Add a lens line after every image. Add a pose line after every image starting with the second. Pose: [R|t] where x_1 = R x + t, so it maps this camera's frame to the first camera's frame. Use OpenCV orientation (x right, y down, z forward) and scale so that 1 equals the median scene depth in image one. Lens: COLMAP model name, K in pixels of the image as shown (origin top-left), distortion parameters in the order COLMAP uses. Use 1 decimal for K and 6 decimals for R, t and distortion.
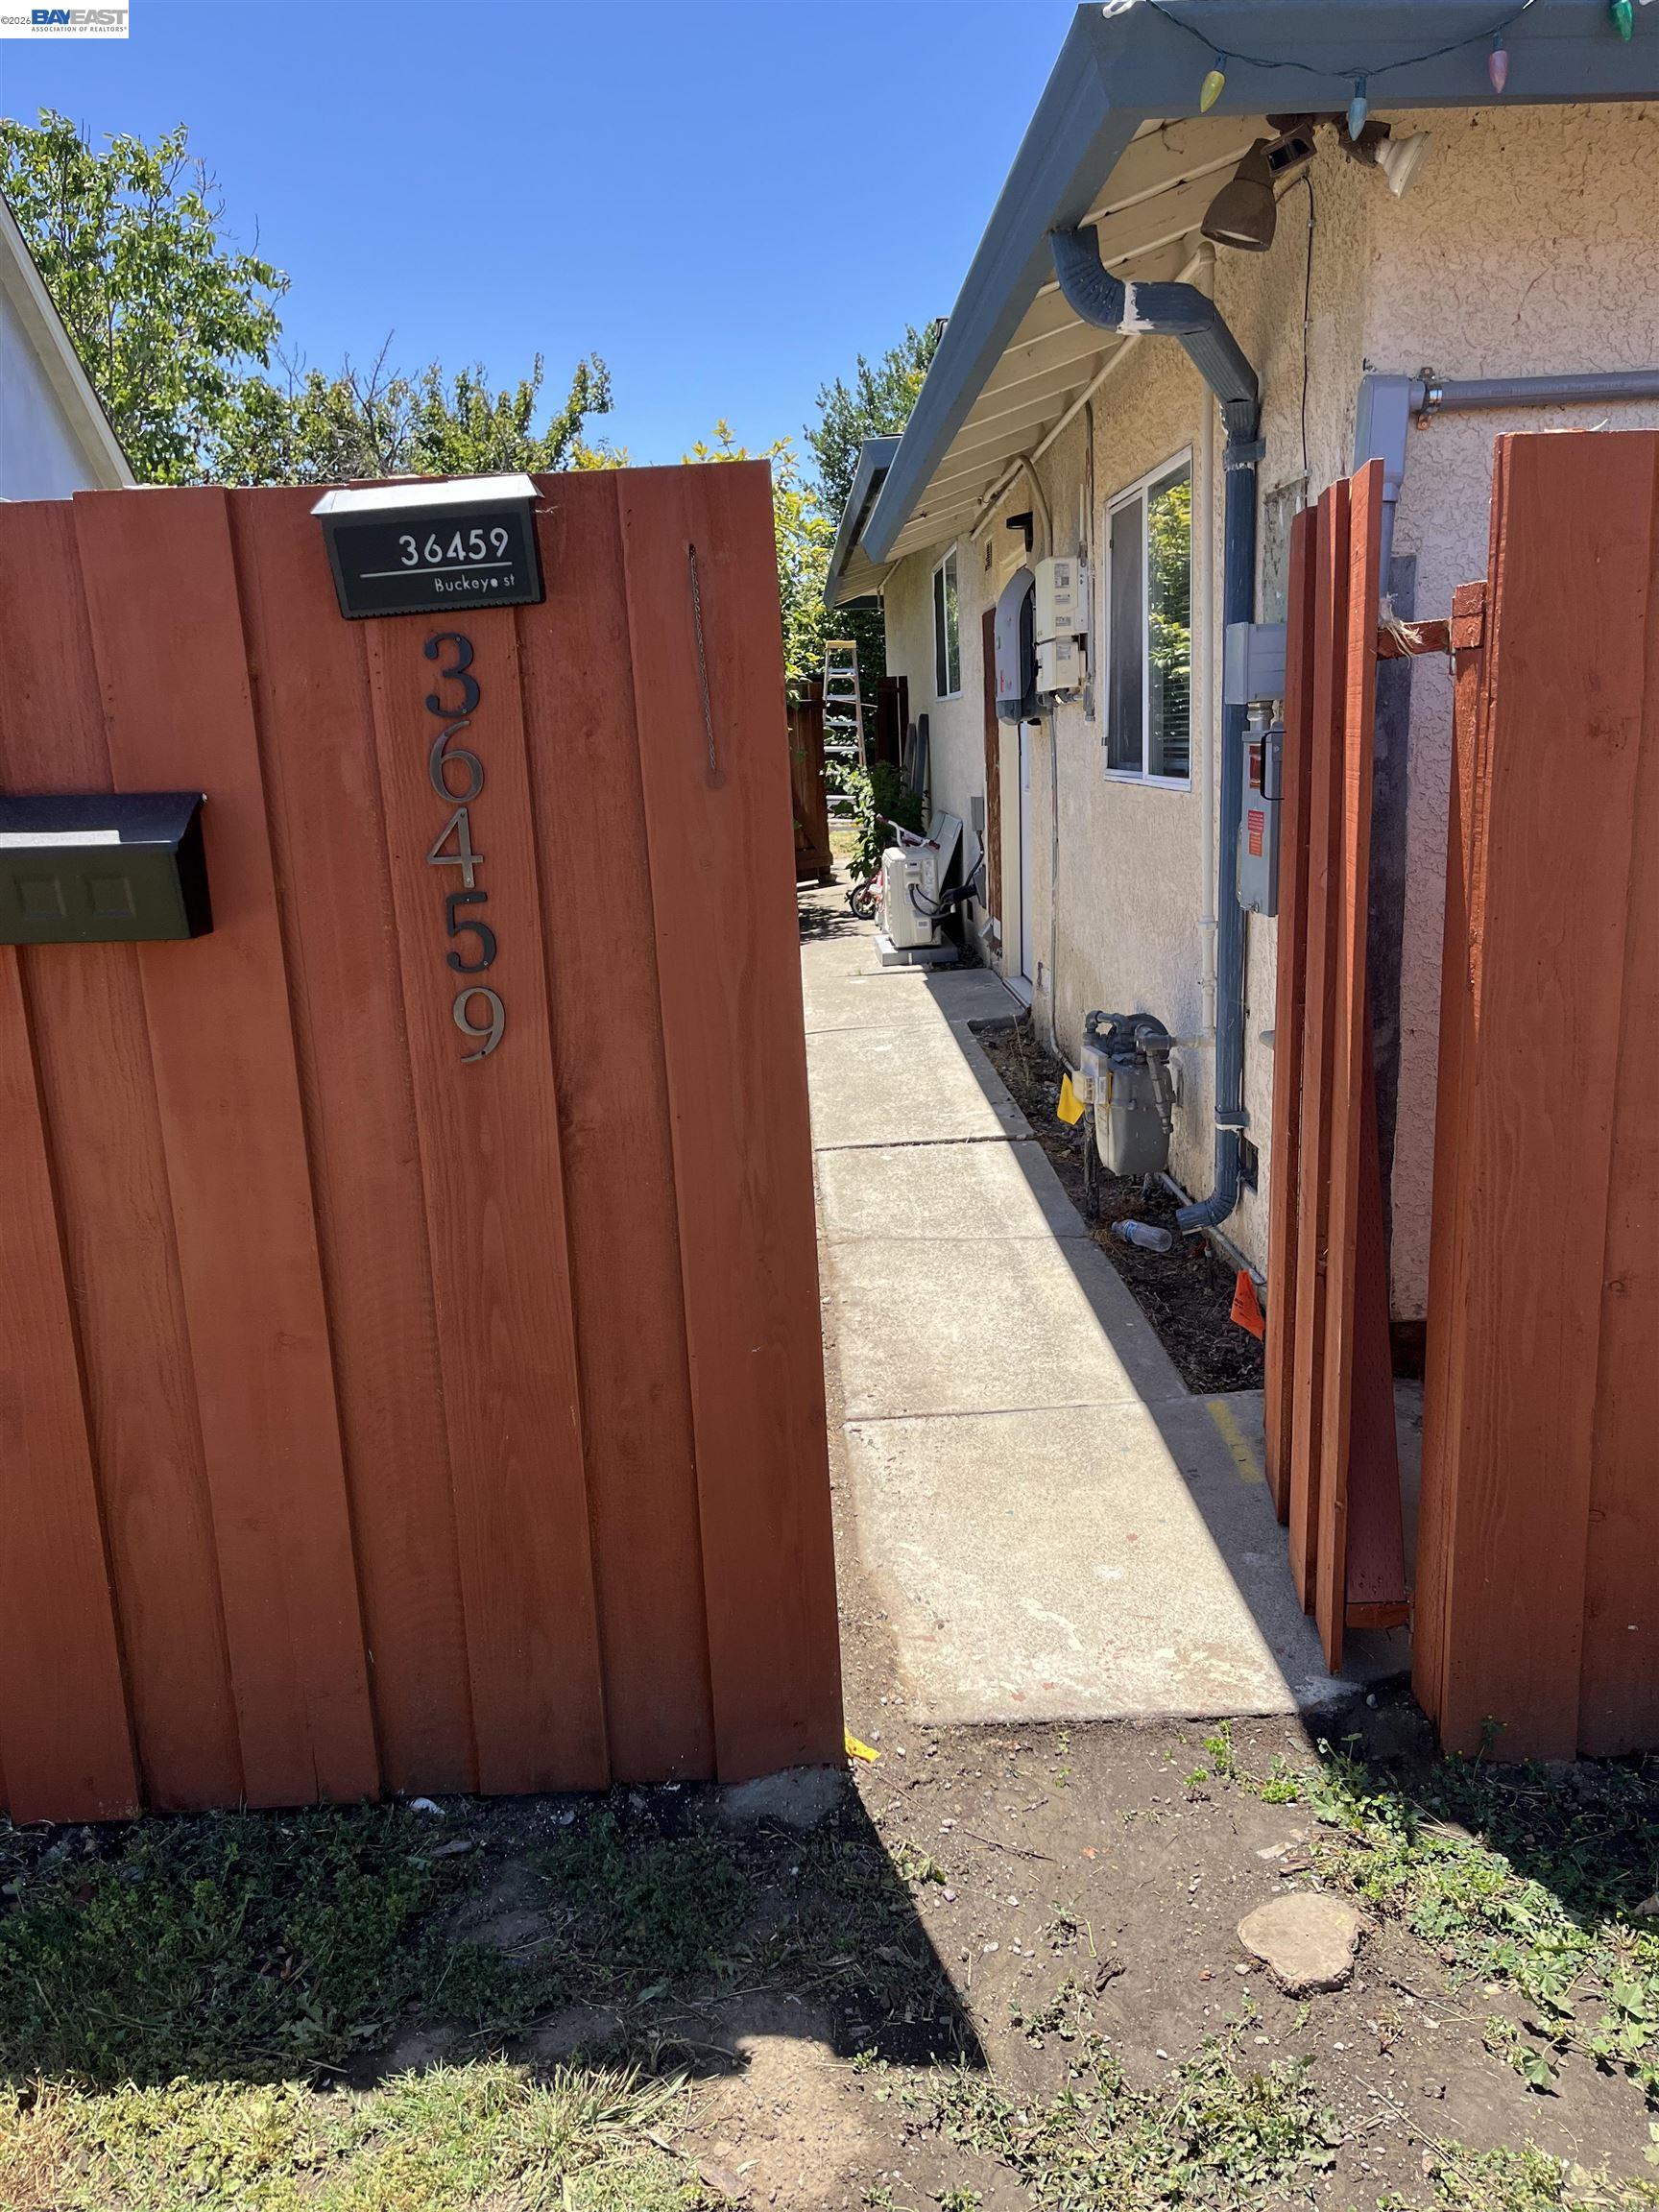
lens RADIAL K [[1643.6, 0, 839.9], [0, 1643.6, 1113.0], [0, 0, 1]] dist [0.067731, -0.087729]
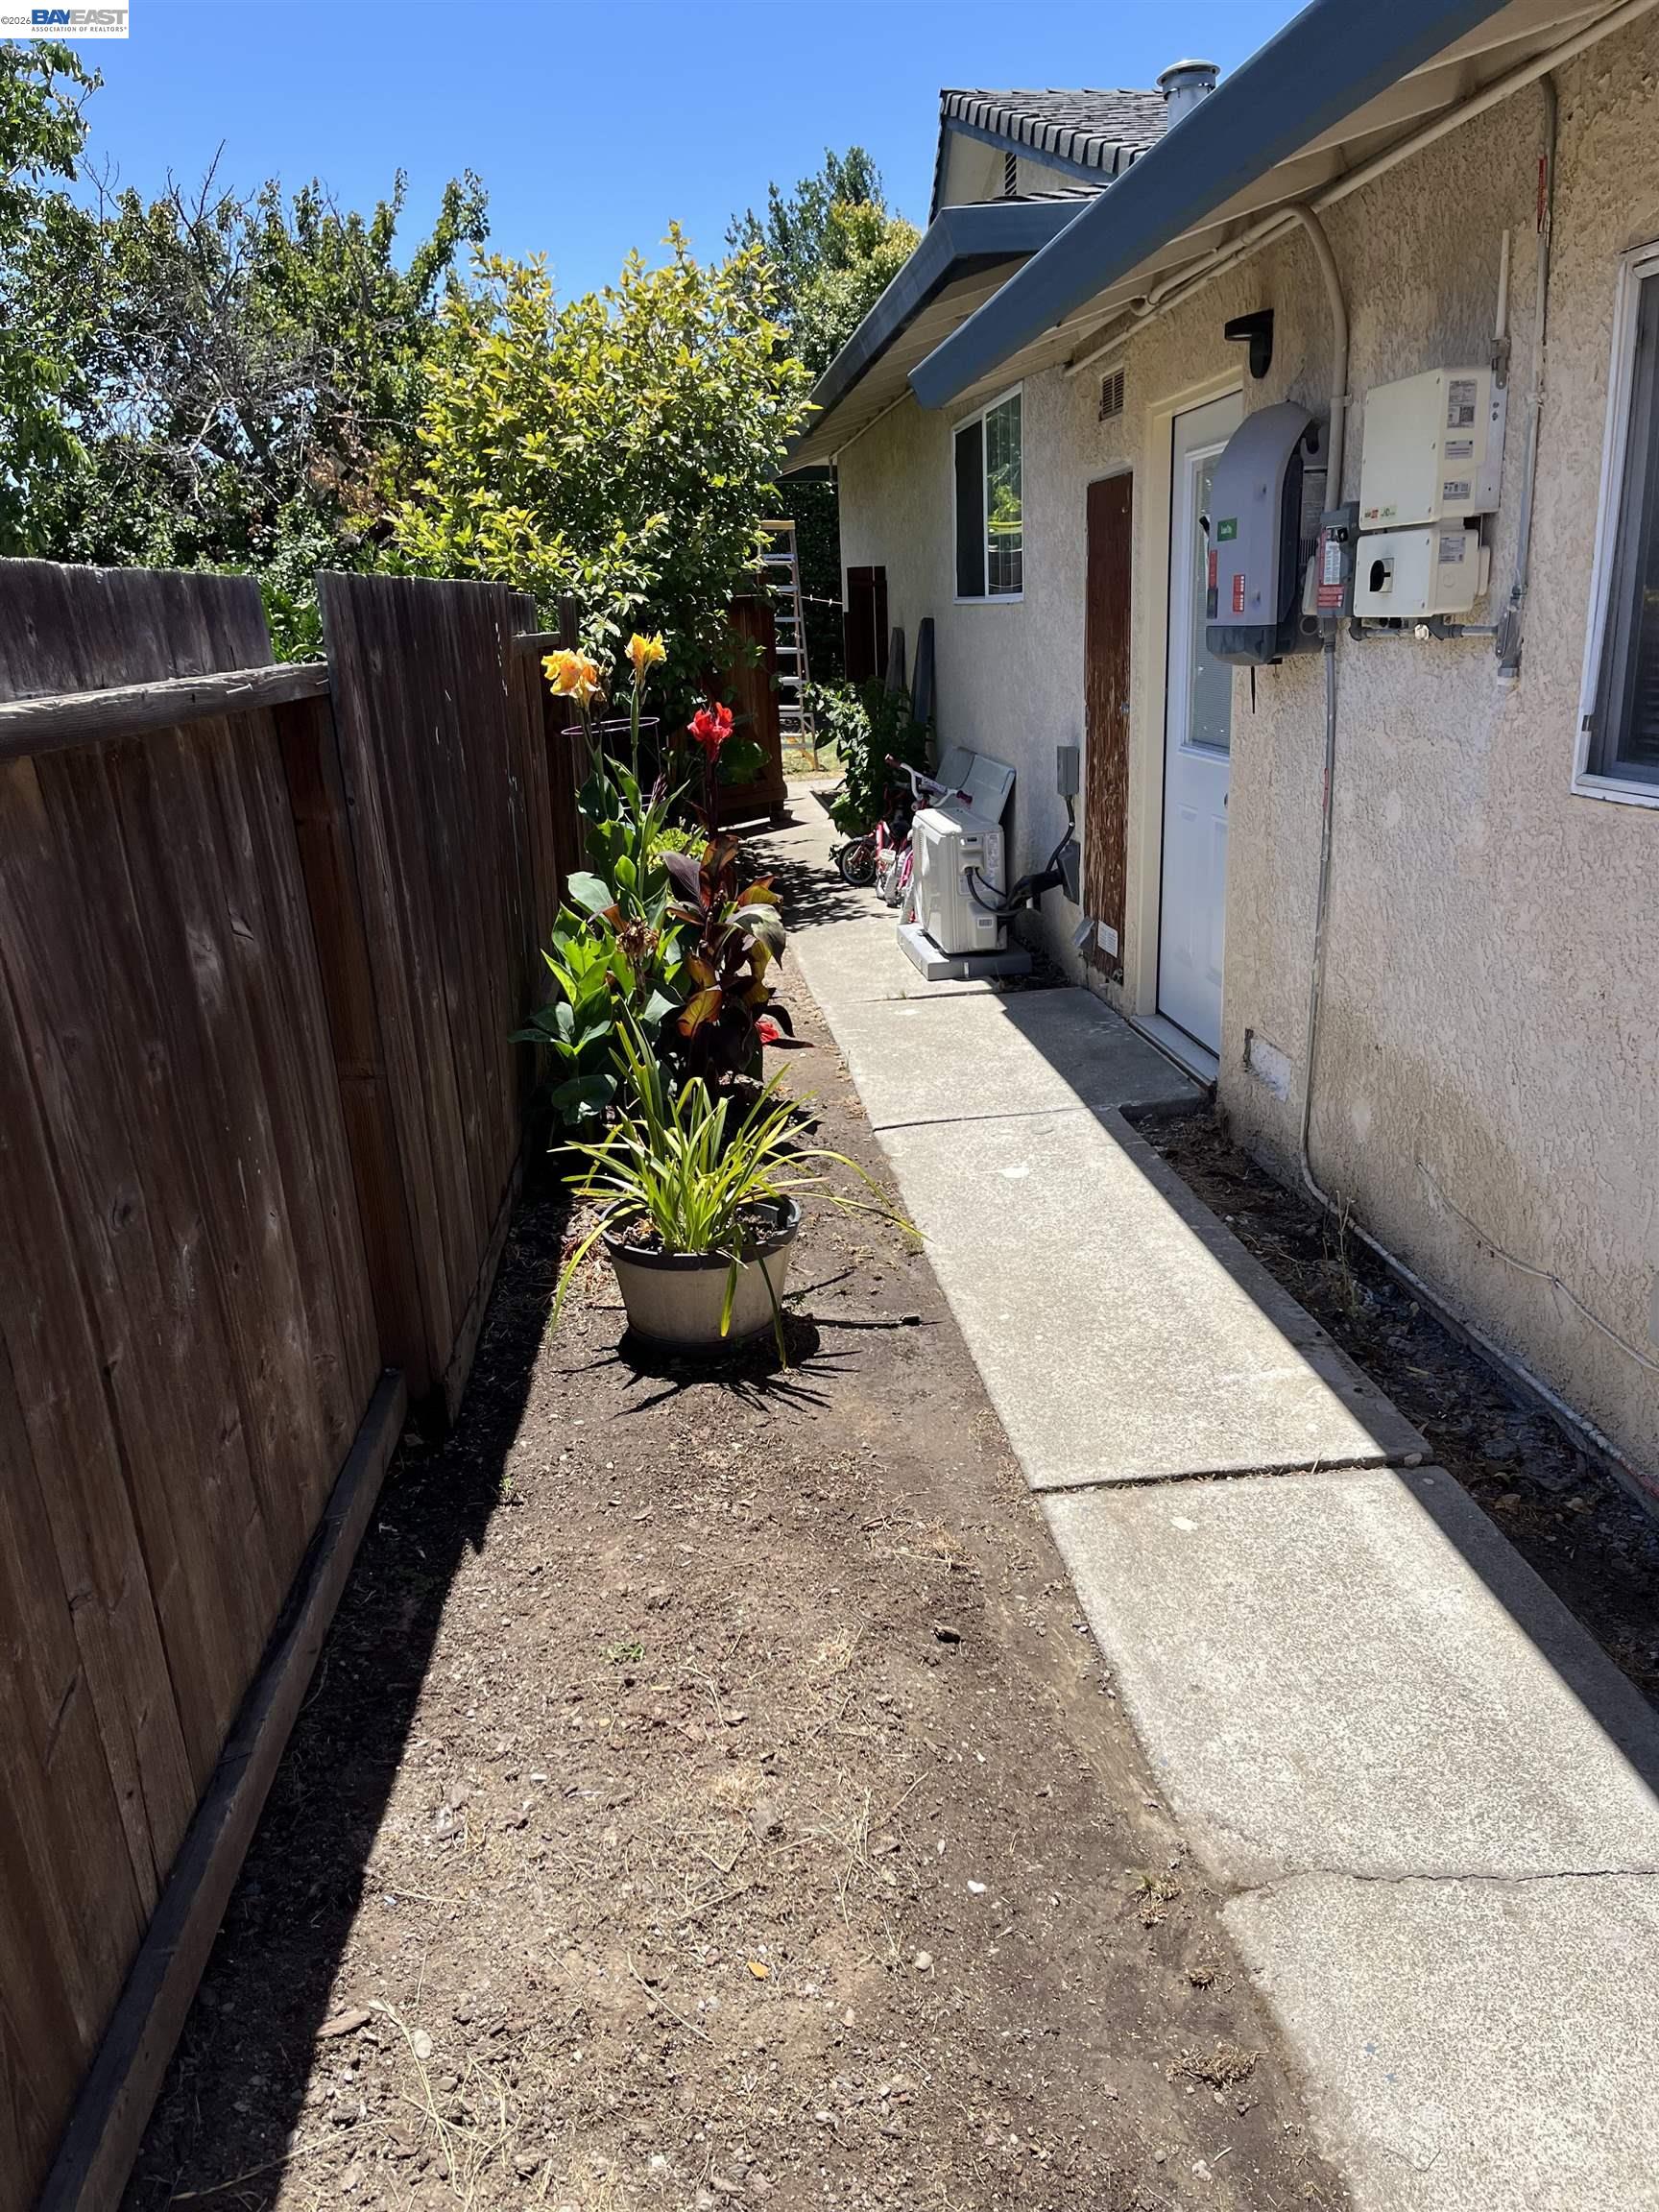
lens RADIAL K [[1695.6, 0, 829.5], [0, 1695.6, 1106.0], [0, 0, 1]] dist [0.060703, 0.000087]
pose [[0.998156, -0.013034, 0.059277, -0.062508], [0.009907, 0.998559, 0.052743, -0.073647], [-0.059879, -0.052059, 0.996847, 0.253205]]
